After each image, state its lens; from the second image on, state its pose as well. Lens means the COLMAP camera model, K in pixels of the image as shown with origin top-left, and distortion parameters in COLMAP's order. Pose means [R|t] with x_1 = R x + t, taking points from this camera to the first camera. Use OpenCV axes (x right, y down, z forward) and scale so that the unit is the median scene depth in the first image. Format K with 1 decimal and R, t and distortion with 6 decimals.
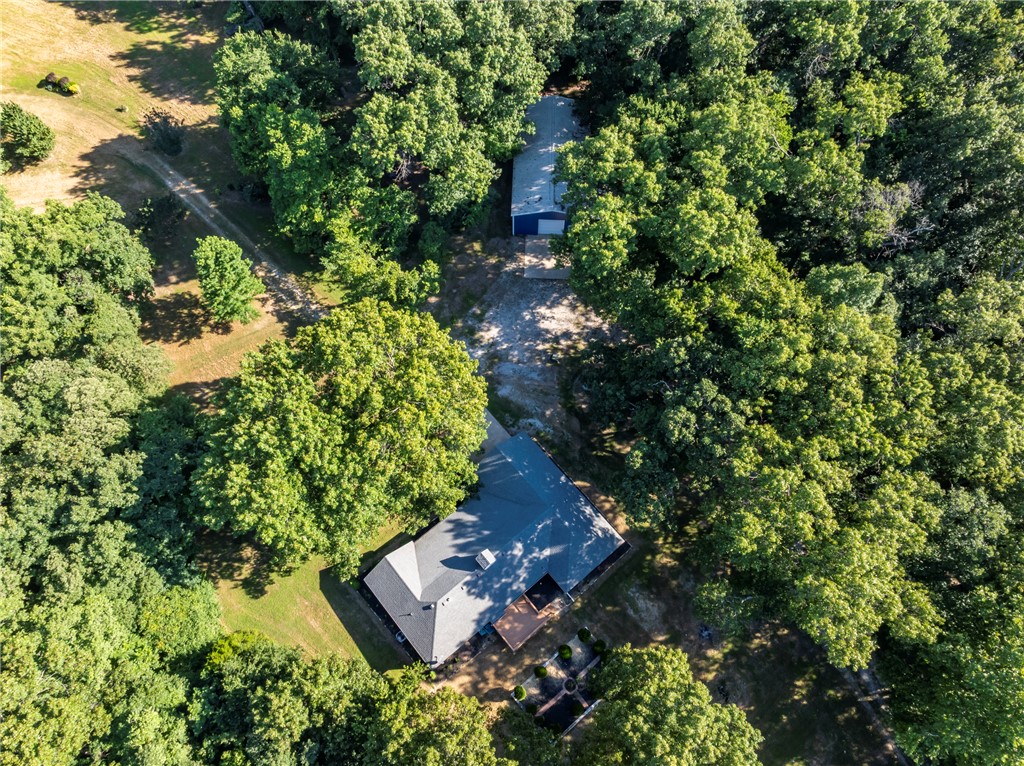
lens RADIAL K [[720.6, 0, 513.6], [0, 720.6, 383.6], [0, 0, 1]] dist [-0.026370, 0.012065]
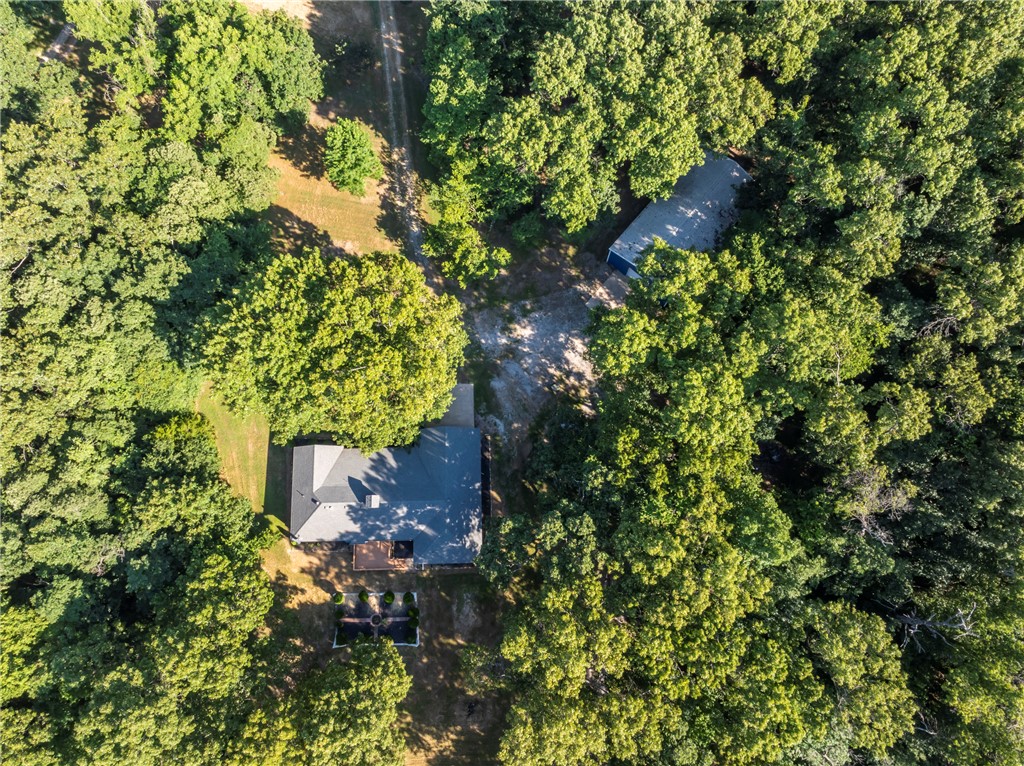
lens RADIAL K [[720.6, 0, 510.7], [0, 720.6, 382.5], [0, 0, 1]] dist [-0.026370, 0.012065]
pose [[0.778983, 0.611790, -0.137472, 0.175041], [-0.563758, 0.779305, 0.273607, -0.349044], [0.274522, -0.135634, 0.951967, -0.038628]]
